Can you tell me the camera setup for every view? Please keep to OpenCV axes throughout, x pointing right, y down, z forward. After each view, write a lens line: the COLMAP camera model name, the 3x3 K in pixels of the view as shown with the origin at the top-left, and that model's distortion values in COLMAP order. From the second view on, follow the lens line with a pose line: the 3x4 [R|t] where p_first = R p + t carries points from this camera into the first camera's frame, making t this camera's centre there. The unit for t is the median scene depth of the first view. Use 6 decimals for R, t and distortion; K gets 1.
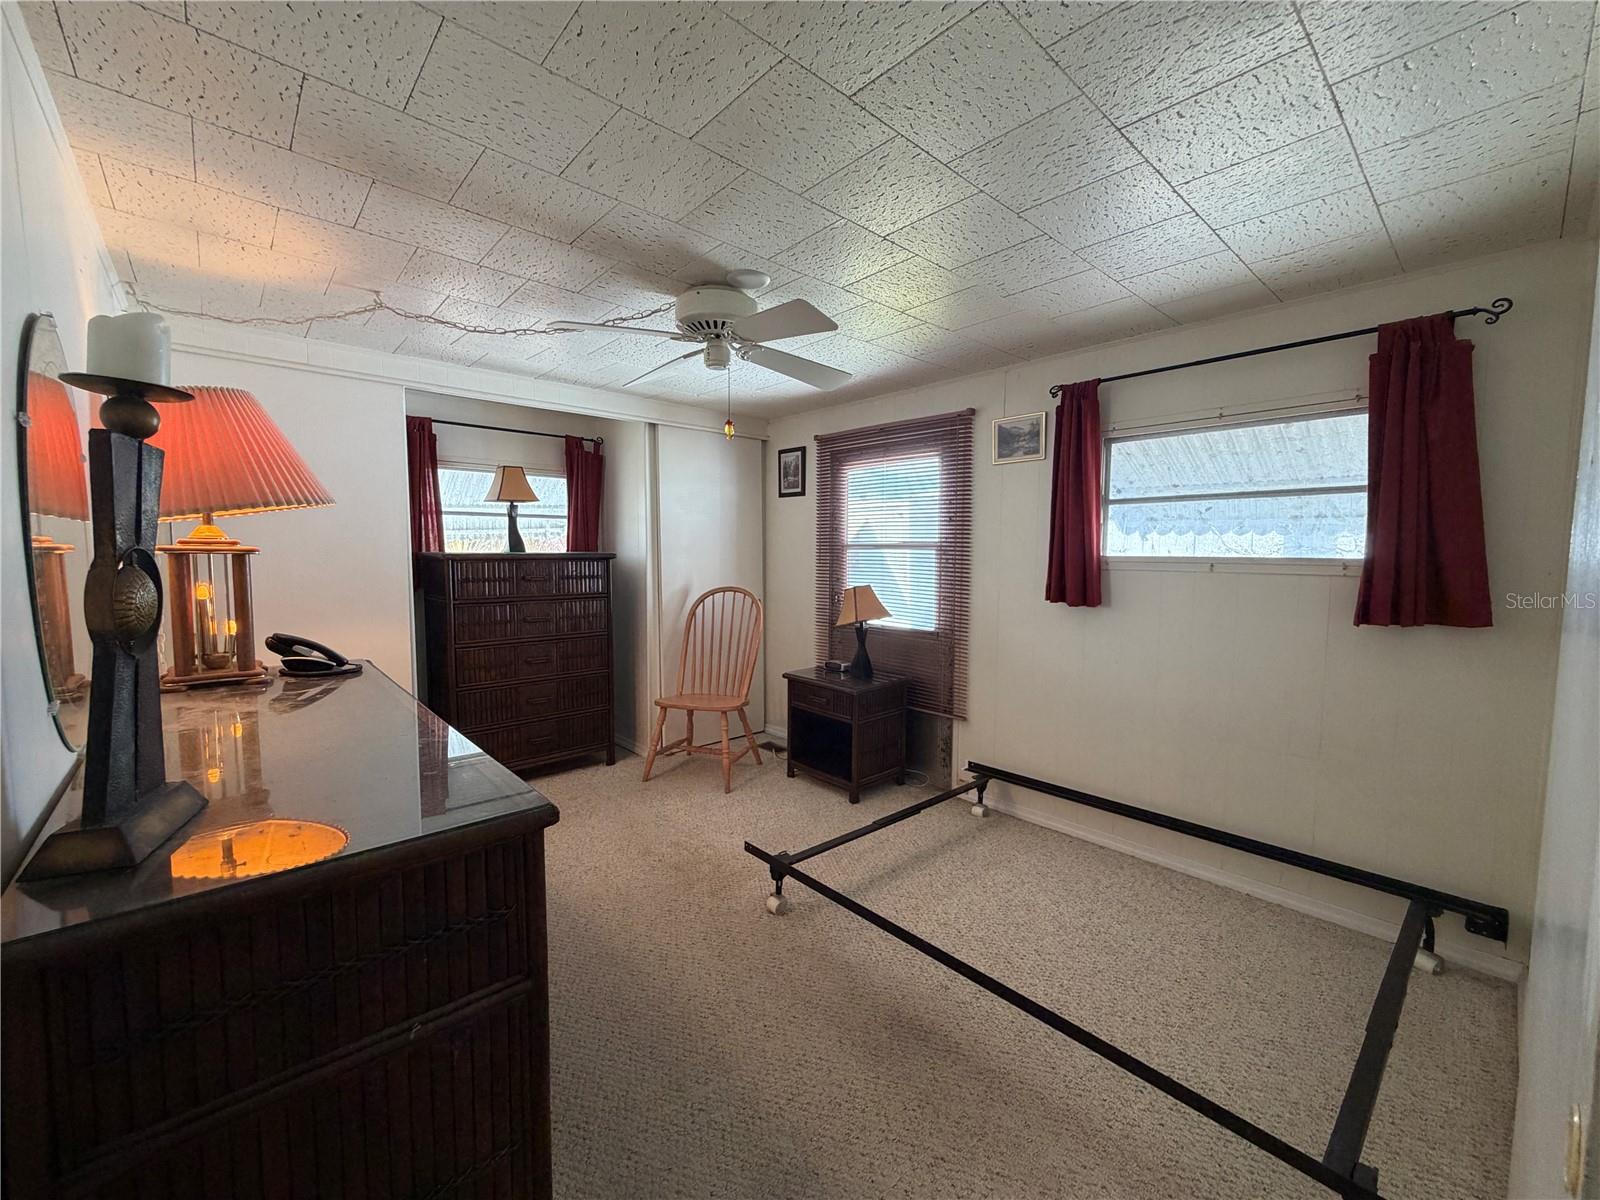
lens RADIAL K [[640.1, 0, 795.6], [0, 640.1, 601.2], [0, 0, 1]] dist [0.000266, -0.000157]
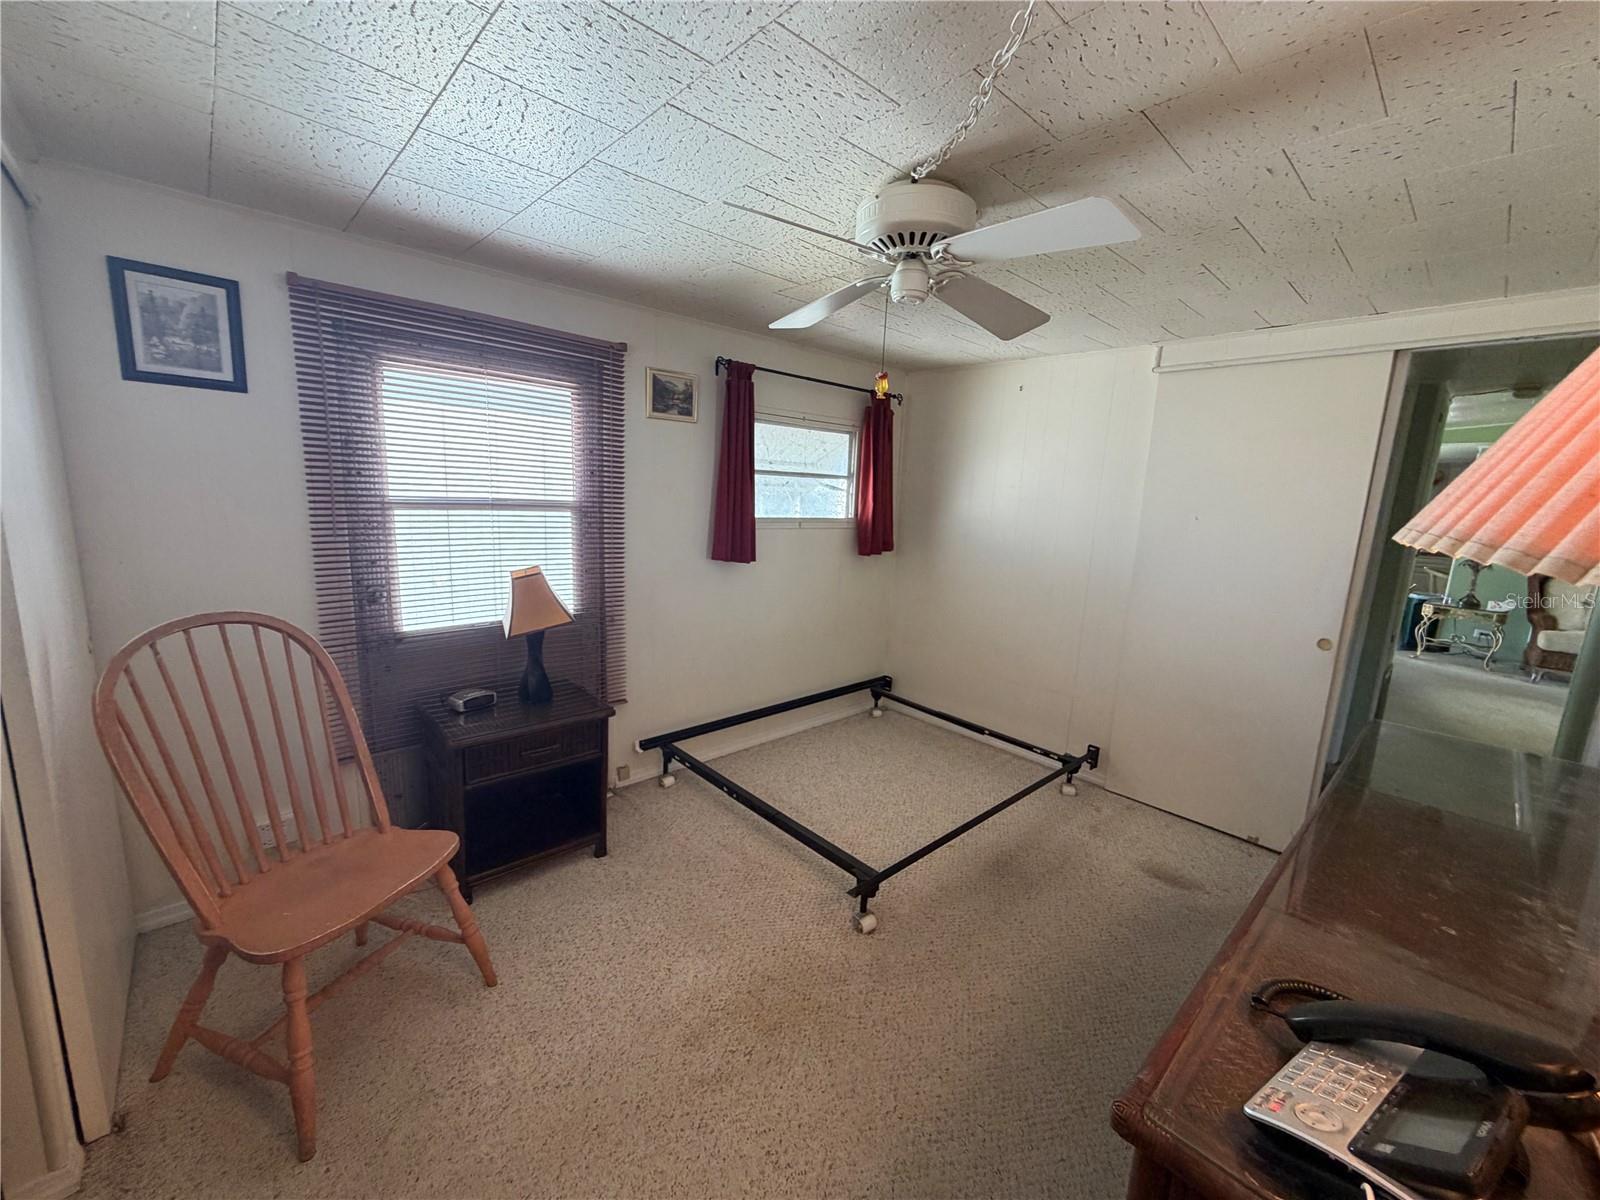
lens RADIAL K [[640.1, 0, 795.6], [0, 640.1, 601.2], [0, 0, 1]] dist [0.000266, -0.000157]
pose [[-0.012930, -0.180966, 0.983404, -0.627956], [0.034522, 0.982819, 0.181313, -0.113695], [-0.999320, 0.036293, -0.006461, 0.800949]]
